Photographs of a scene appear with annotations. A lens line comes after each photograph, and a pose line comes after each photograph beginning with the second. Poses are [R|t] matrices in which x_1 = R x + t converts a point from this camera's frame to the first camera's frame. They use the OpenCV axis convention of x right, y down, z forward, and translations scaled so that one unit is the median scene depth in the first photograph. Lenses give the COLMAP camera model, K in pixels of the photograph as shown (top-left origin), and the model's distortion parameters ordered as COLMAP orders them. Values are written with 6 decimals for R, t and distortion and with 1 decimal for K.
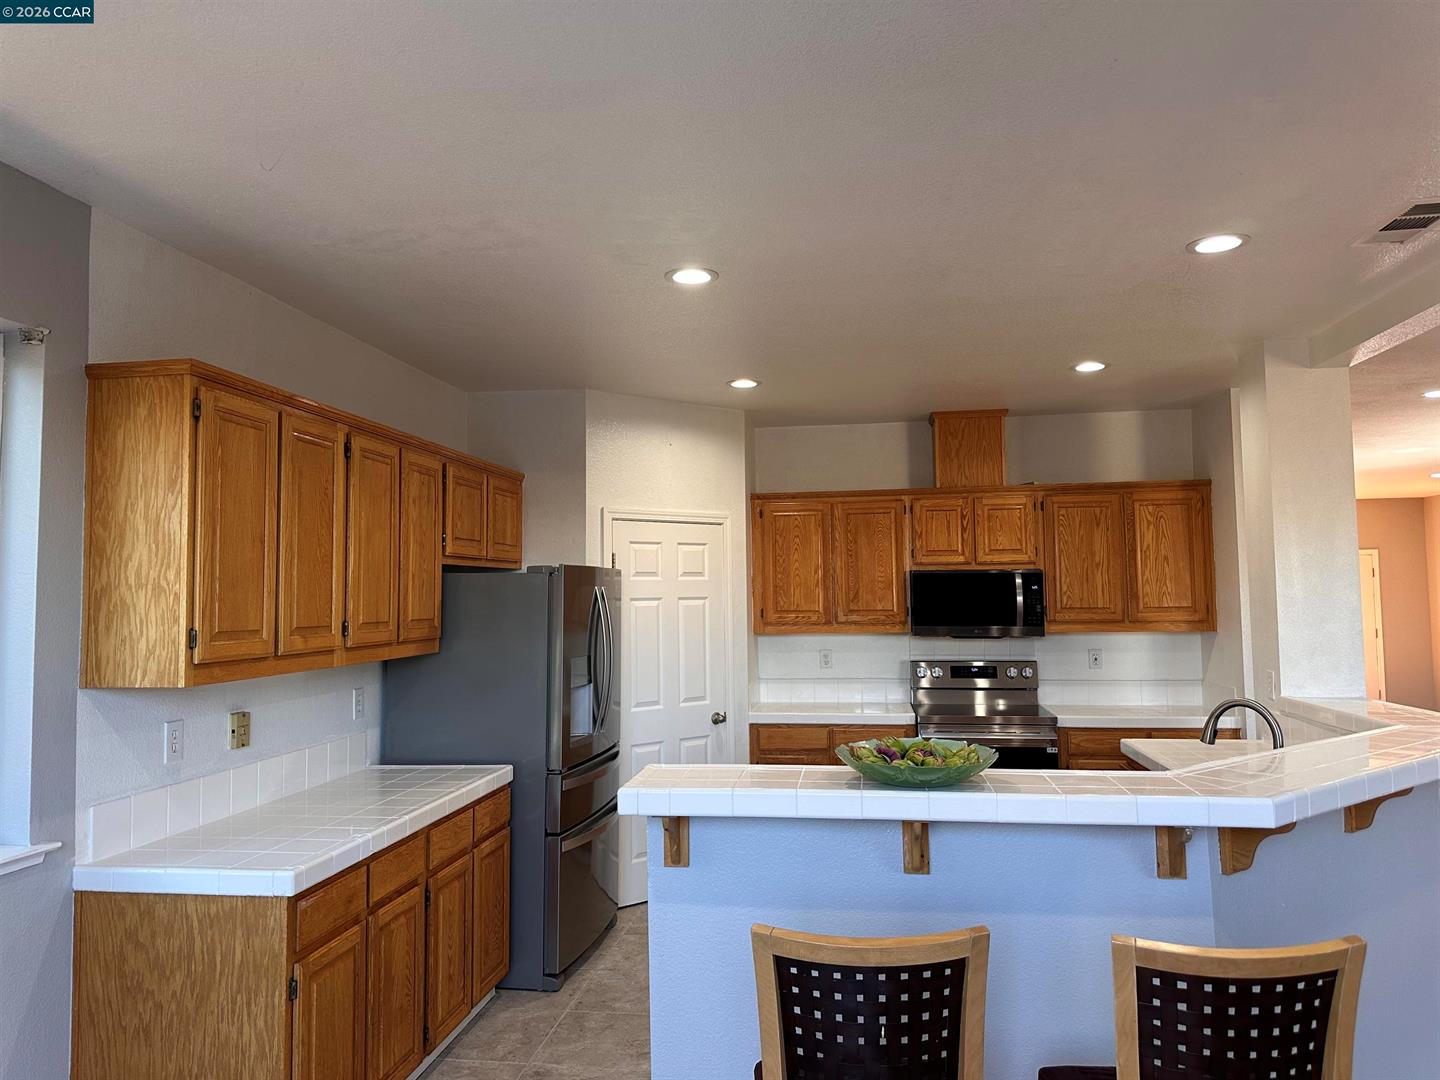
lens RADIAL K [[1003.9, 0, 692.6], [0, 1003.9, 525.8], [0, 0, 1]] dist [0.041383, -0.018400]
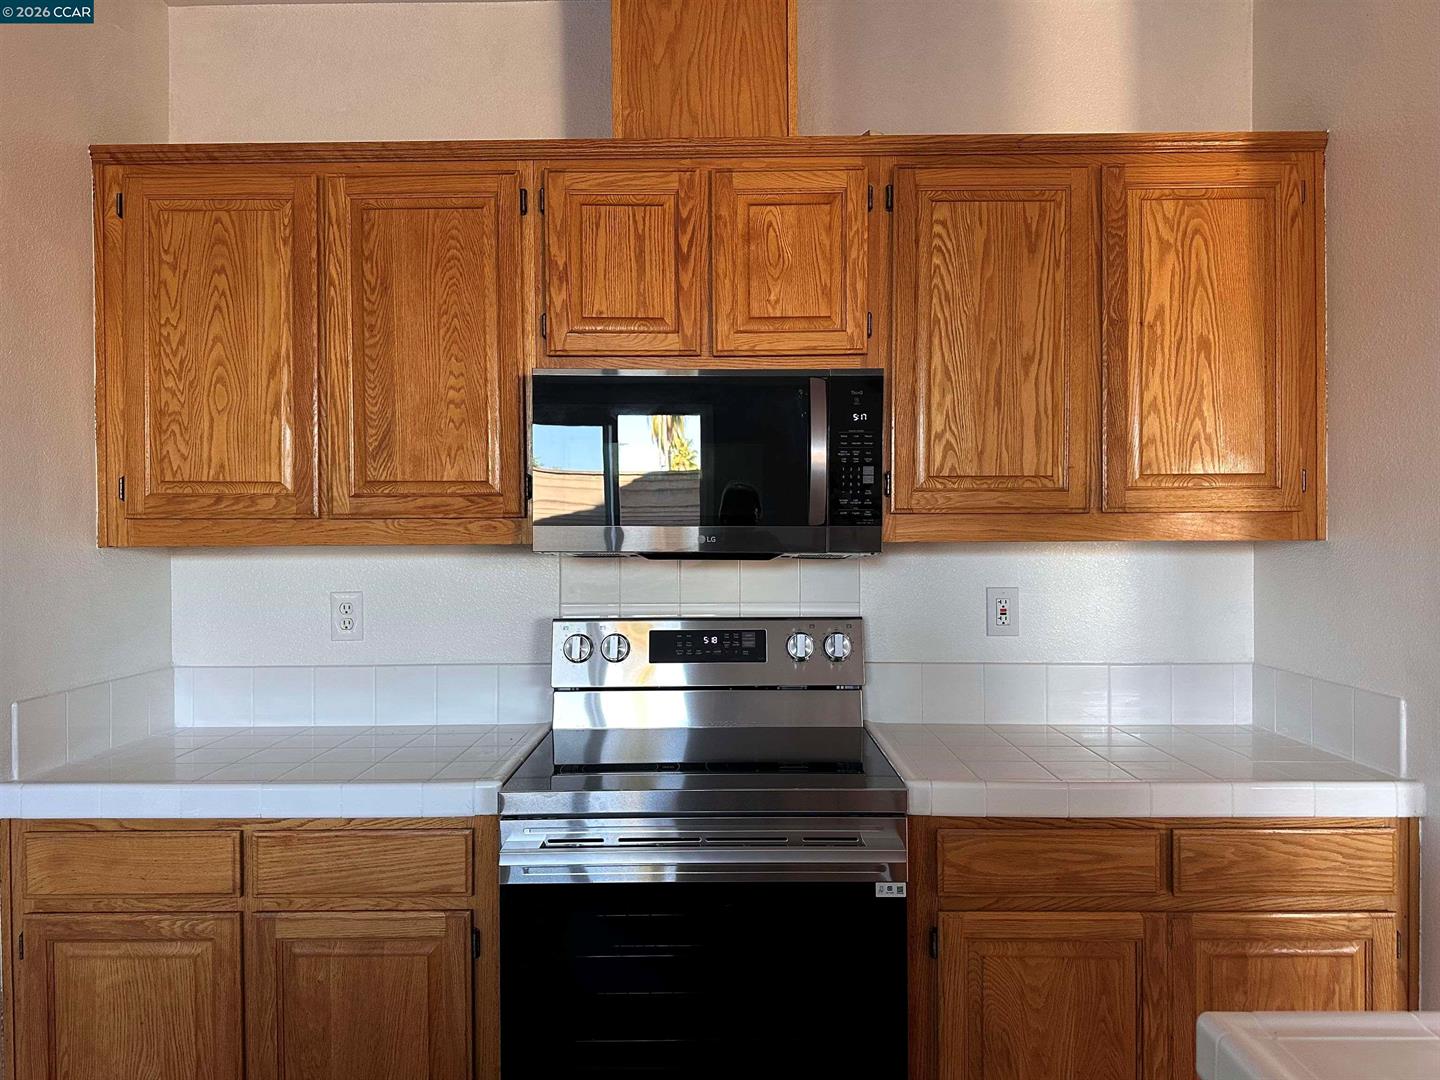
lens RADIAL K [[1003.9, 0, 707.6], [0, 1003.9, 544.6], [0, 0, 1]] dist [0.041383, -0.018400]
pose [[0.988152, 0.007280, 0.153308, 0.225018], [-0.019427, 0.996773, 0.077885, 0.077489], [-0.152247, -0.079940, 0.985104, 0.635779]]
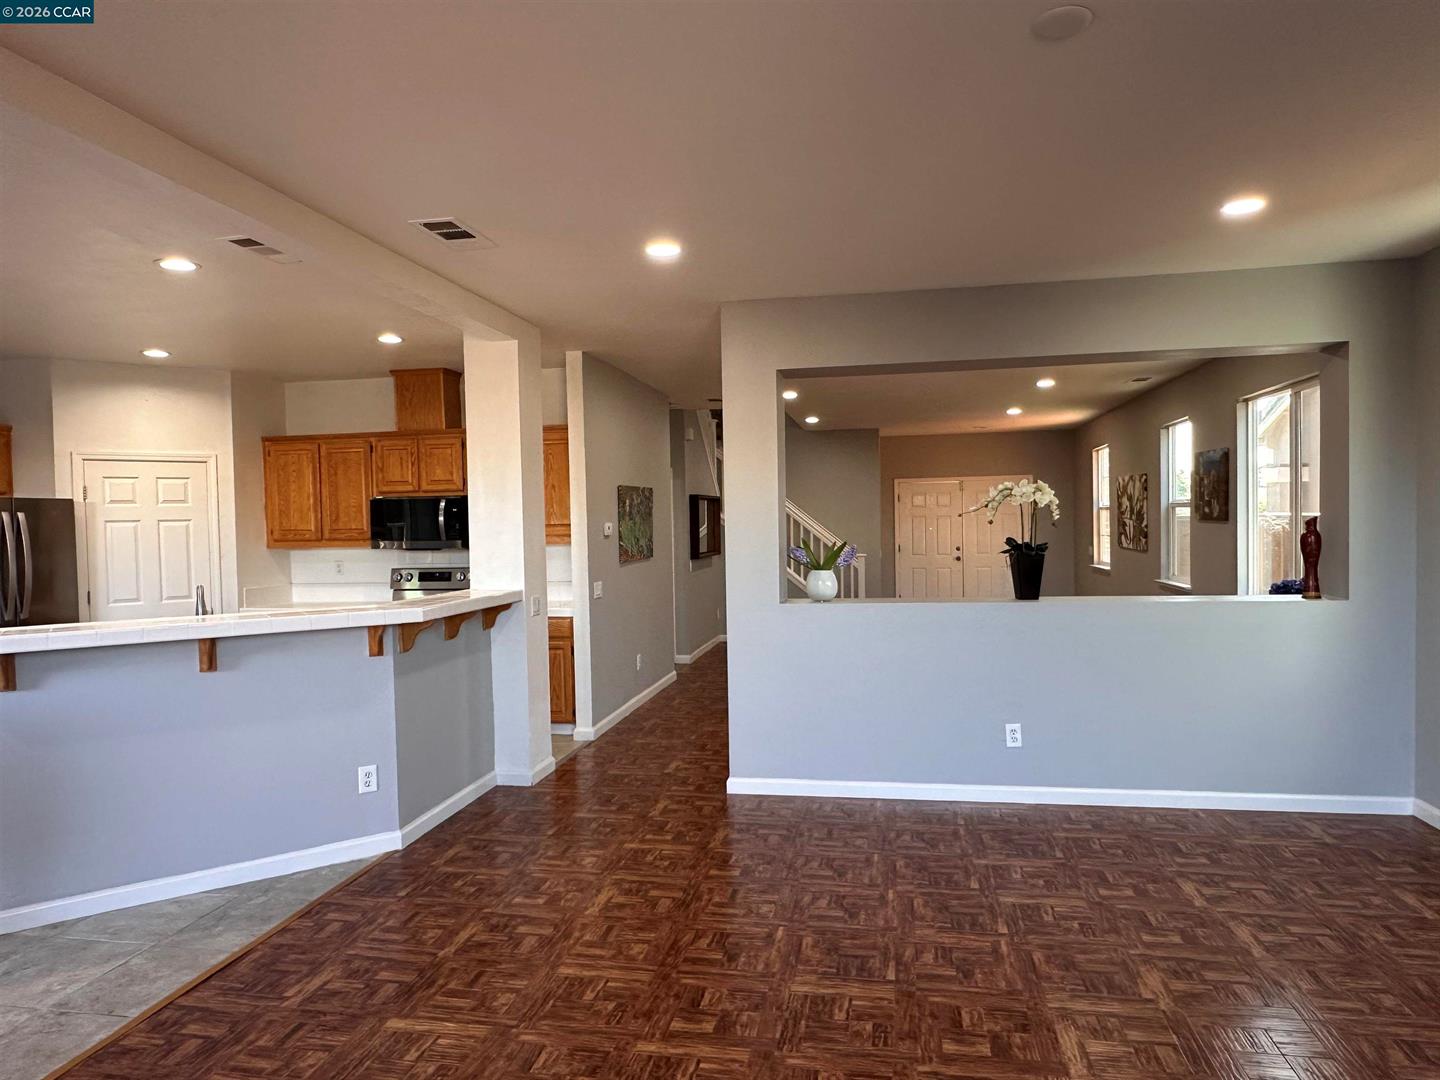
lens RADIAL K [[916.6, 0, 711.1], [0, 916.6, 553.5], [0, 0, 1]] dist [-0.005293, -0.002825]
pose [[0.999654, -0.006036, -0.025602, 0.673566], [0.008704, 0.994392, 0.105399, -0.002909], [0.024822, -0.105585, 0.994100, -0.141309]]
